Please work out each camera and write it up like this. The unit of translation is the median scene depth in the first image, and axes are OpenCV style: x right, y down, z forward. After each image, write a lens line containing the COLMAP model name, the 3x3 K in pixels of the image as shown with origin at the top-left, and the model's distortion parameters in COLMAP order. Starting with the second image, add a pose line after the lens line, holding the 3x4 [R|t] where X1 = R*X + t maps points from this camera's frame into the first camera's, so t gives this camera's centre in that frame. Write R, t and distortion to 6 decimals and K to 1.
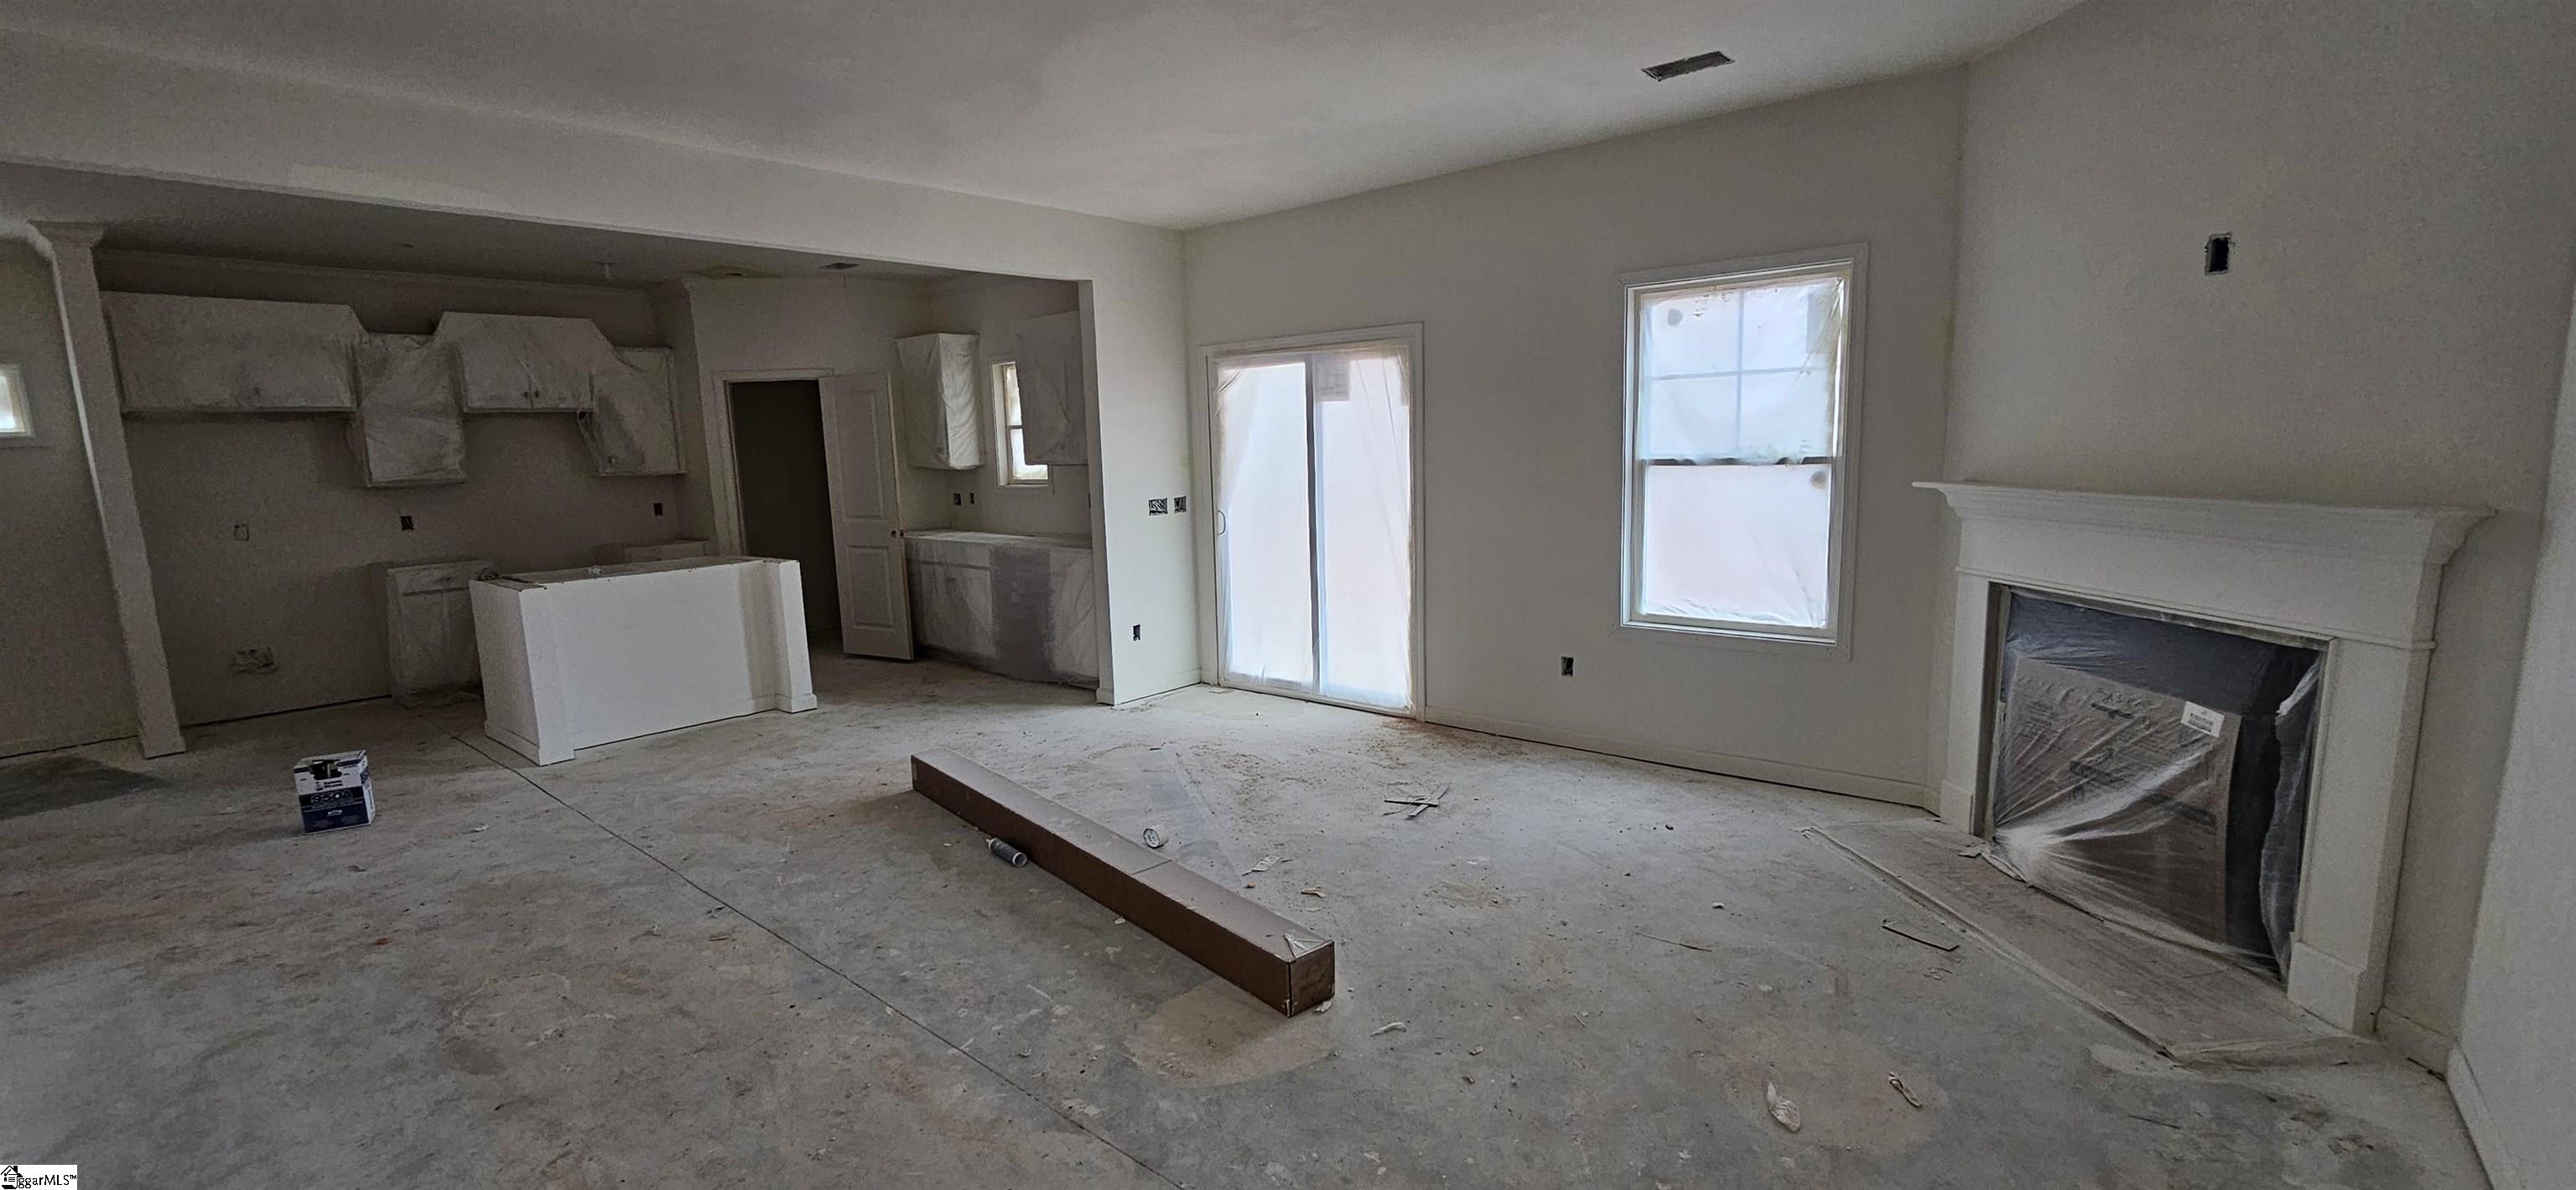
lens RADIAL K [[1056.9, 0, 1283.6], [0, 1056.9, 596.3], [0, 0, 1]] dist [-0.005193, -0.000659]
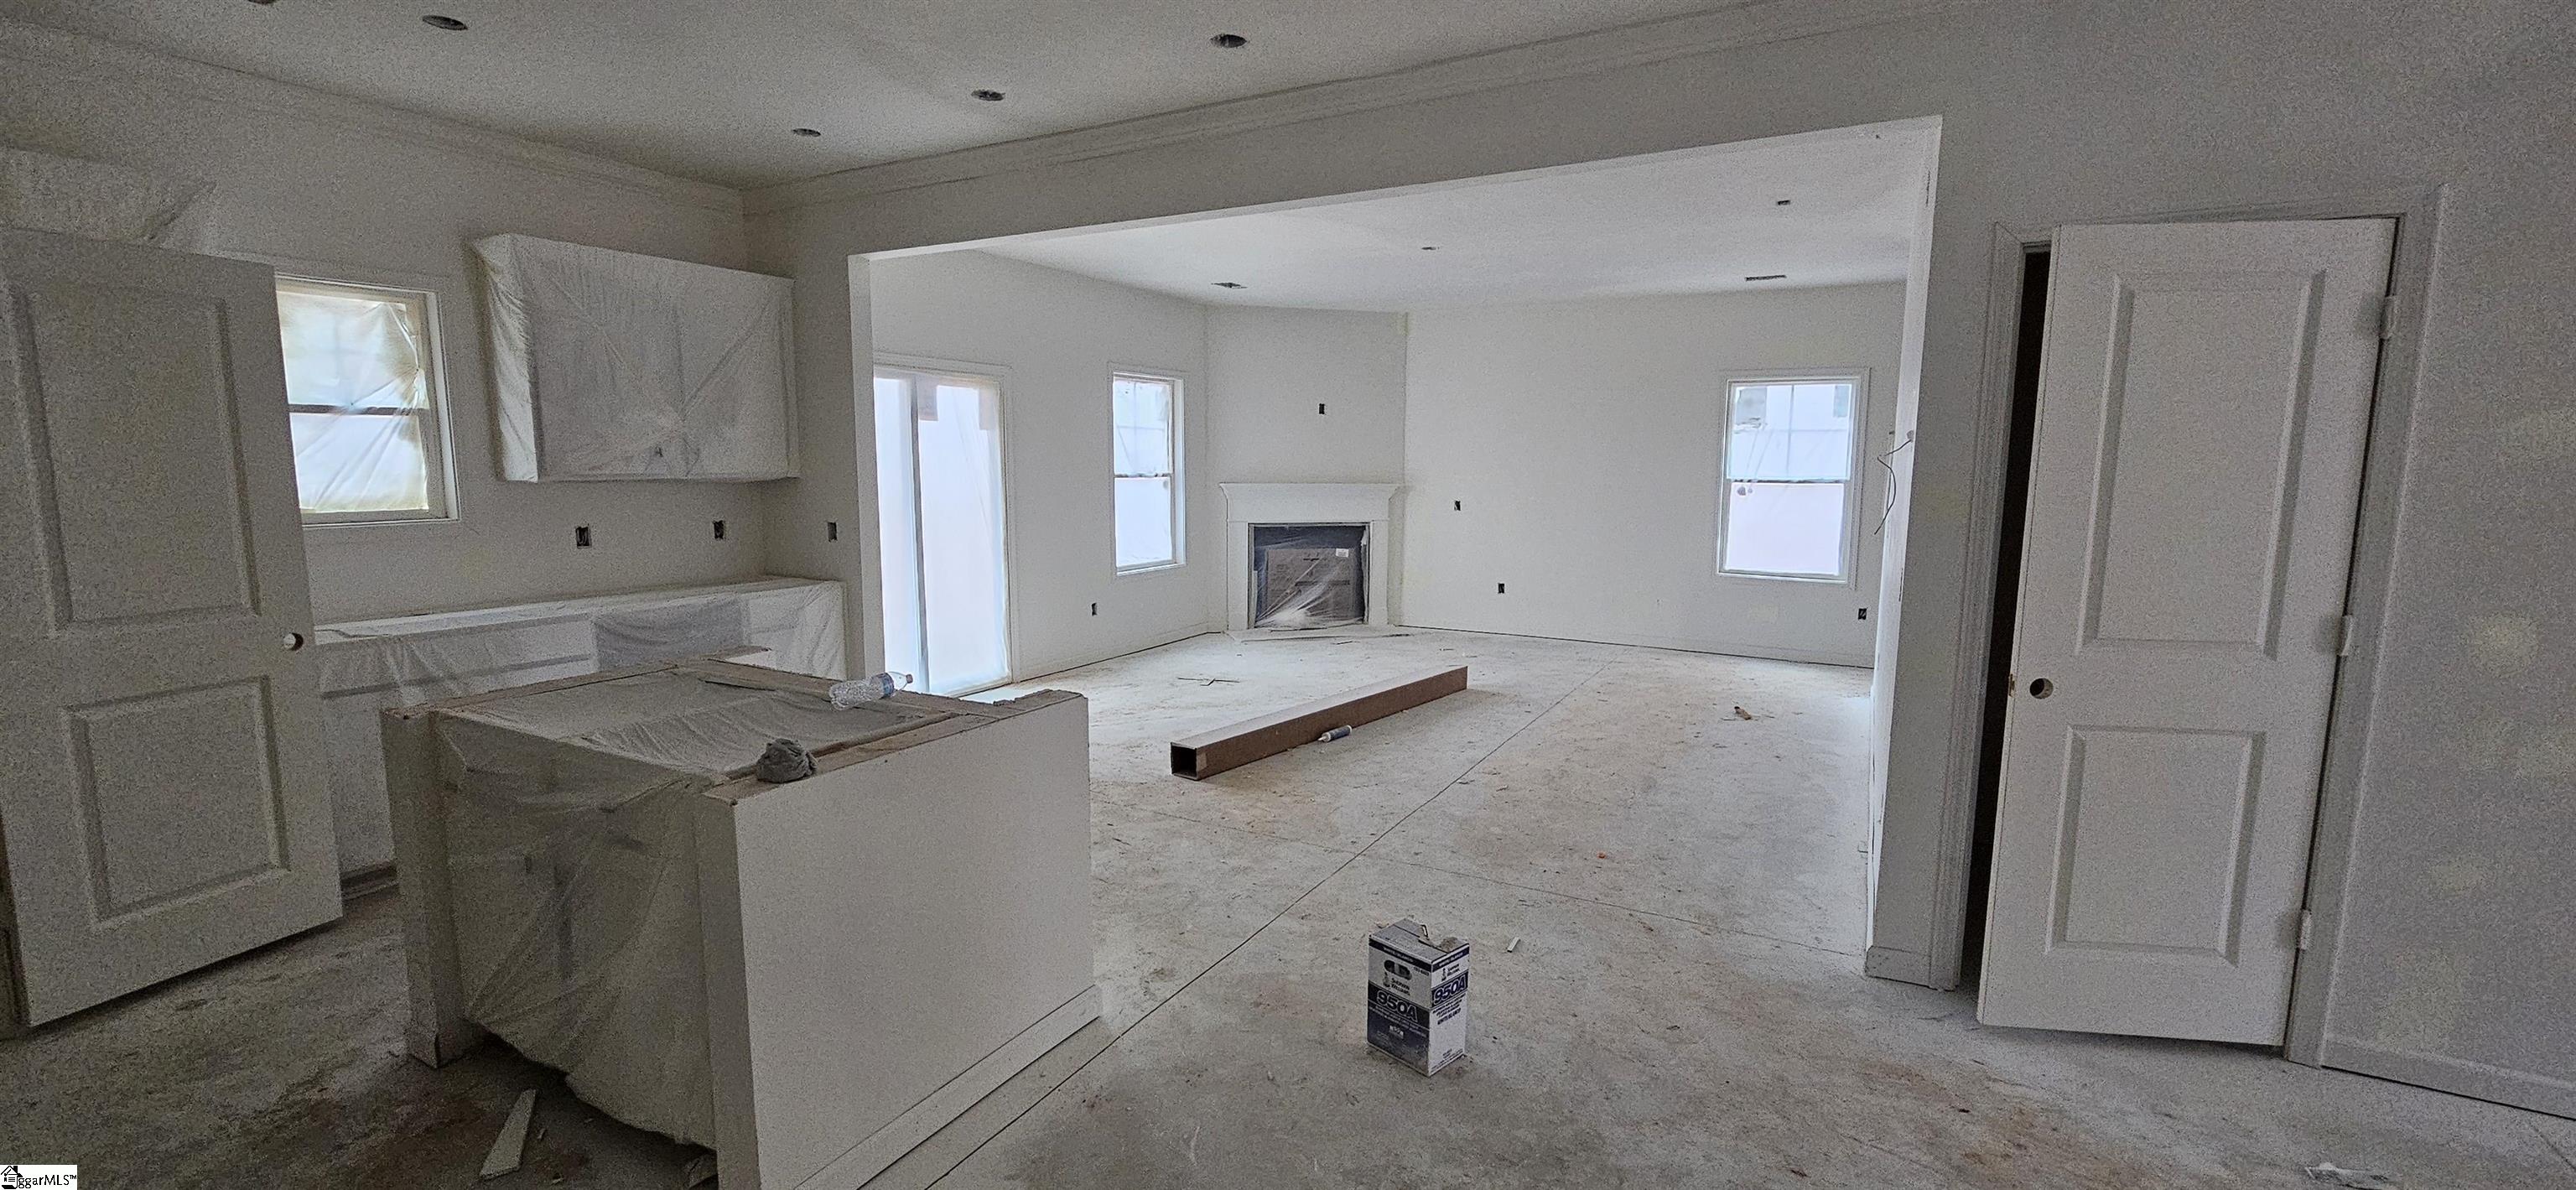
lens RADIAL K [[1056.9, 0, 1283.6], [0, 1056.9, 596.3], [0, 0, 1]] dist [-0.005193, -0.000659]
pose [[-0.200755, -0.098225, 0.974705, -1.335717], [0.142928, 0.981377, 0.128336, -0.114952], [-0.969159, 0.165077, -0.182978, 1.055484]]
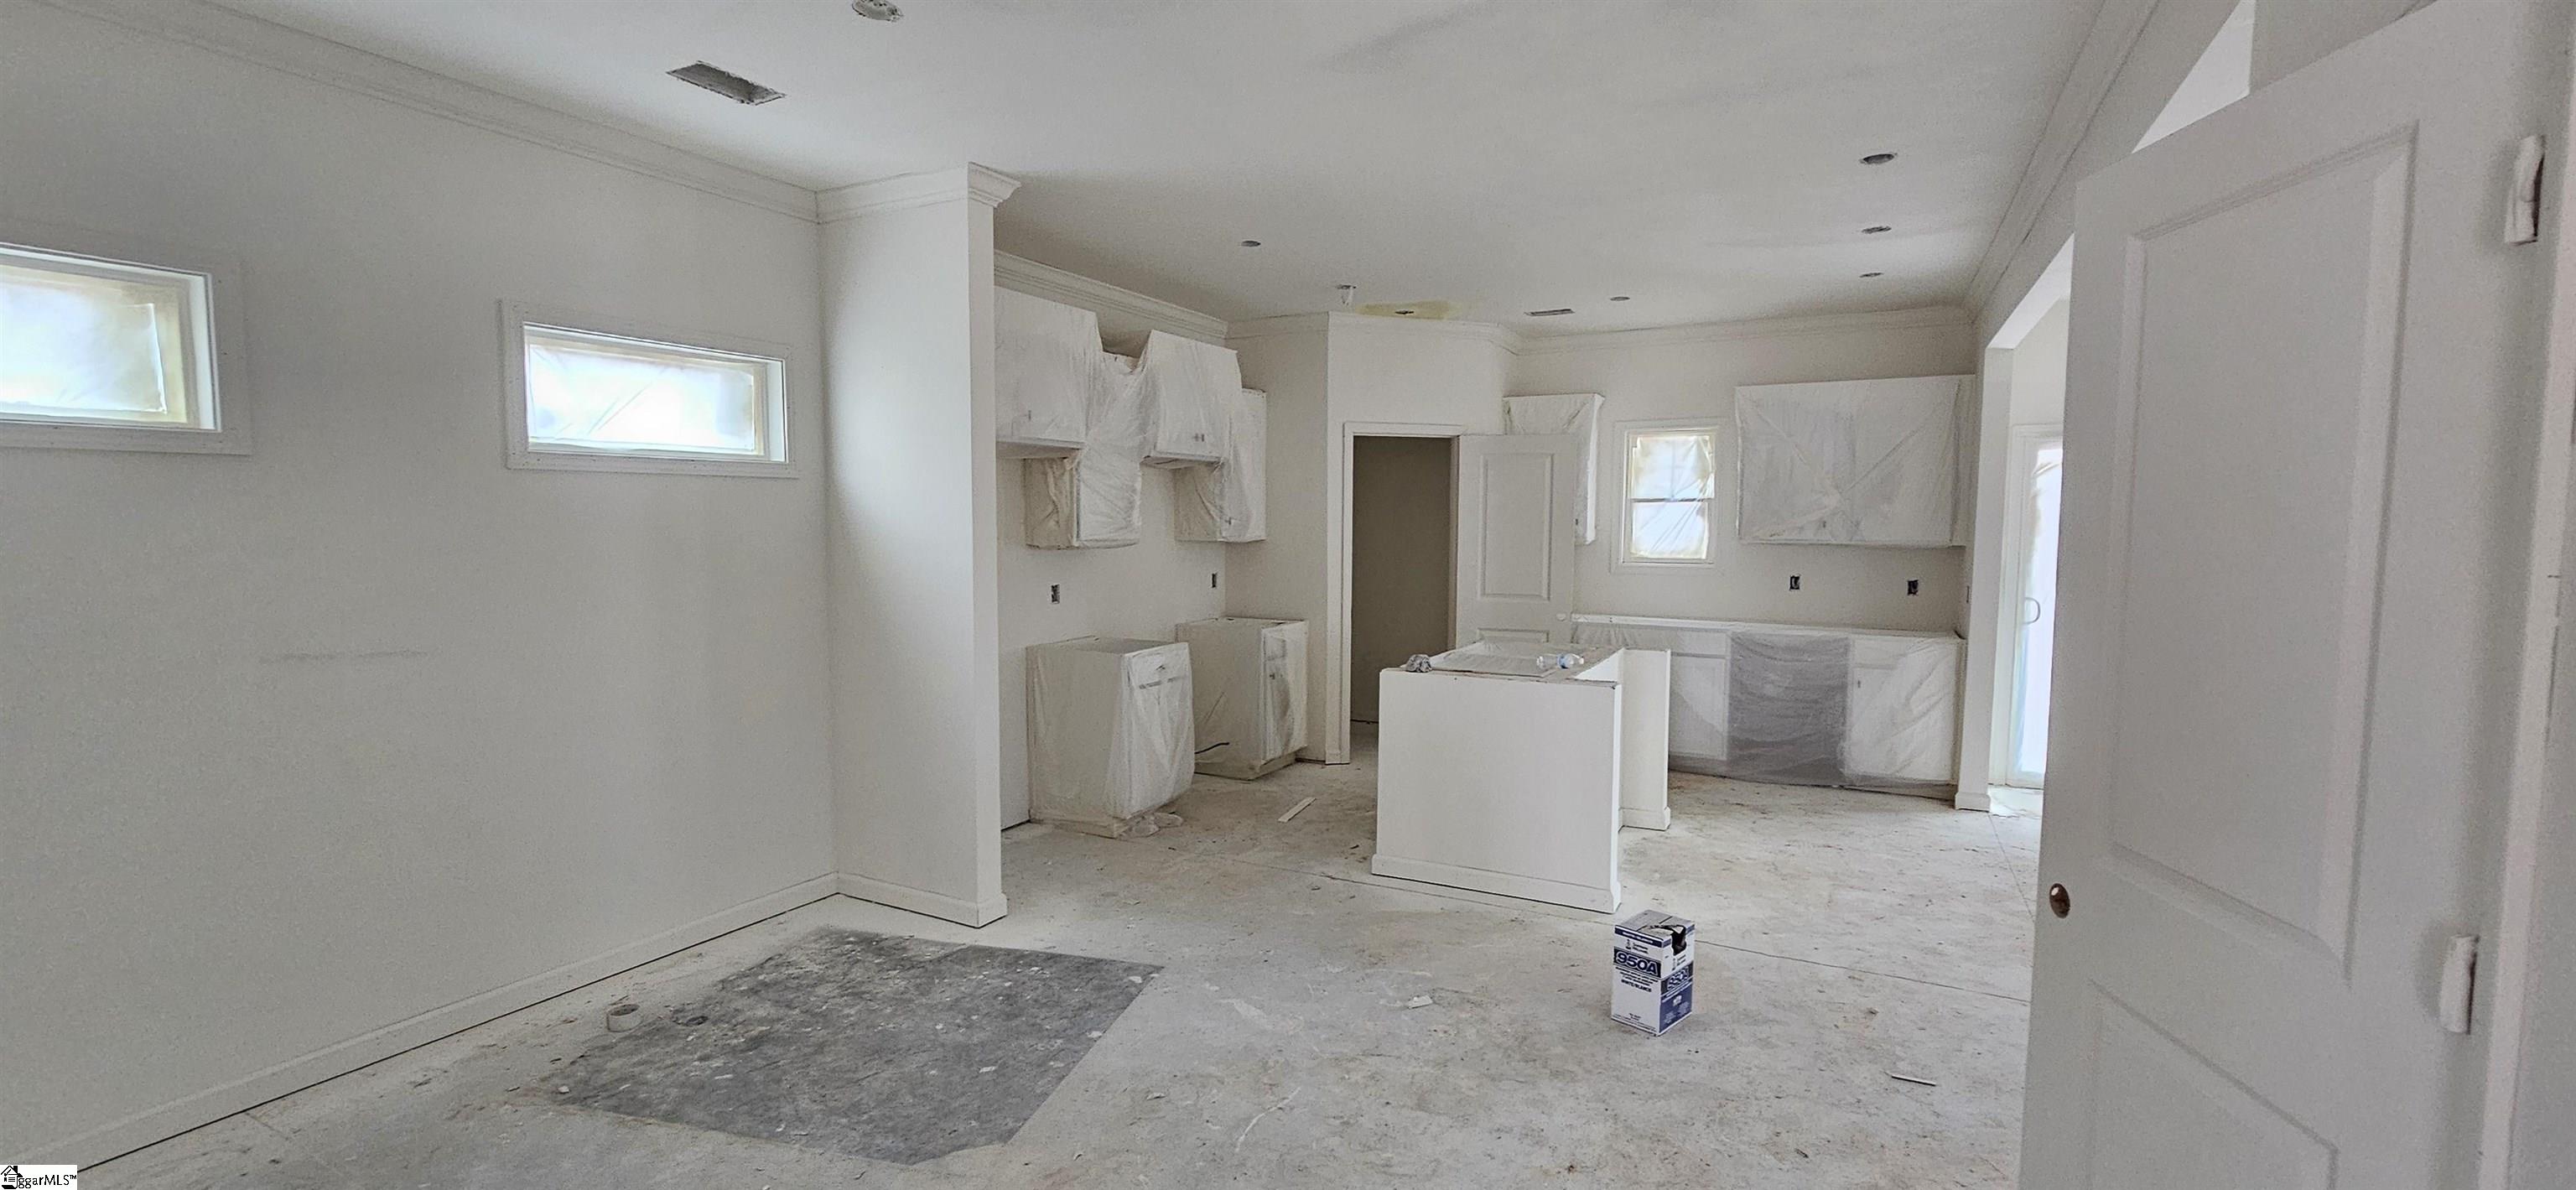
lens RADIAL K [[1056.9, 0, 1283.6], [0, 1056.9, 596.3], [0, 0, 1]] dist [-0.005193, -0.000659]
pose [[0.976279, 0.018030, 0.215763, -1.208756], [-0.002099, 0.997268, -0.073841, -0.016126], [-0.216504, 0.071637, 0.973650, 0.301662]]
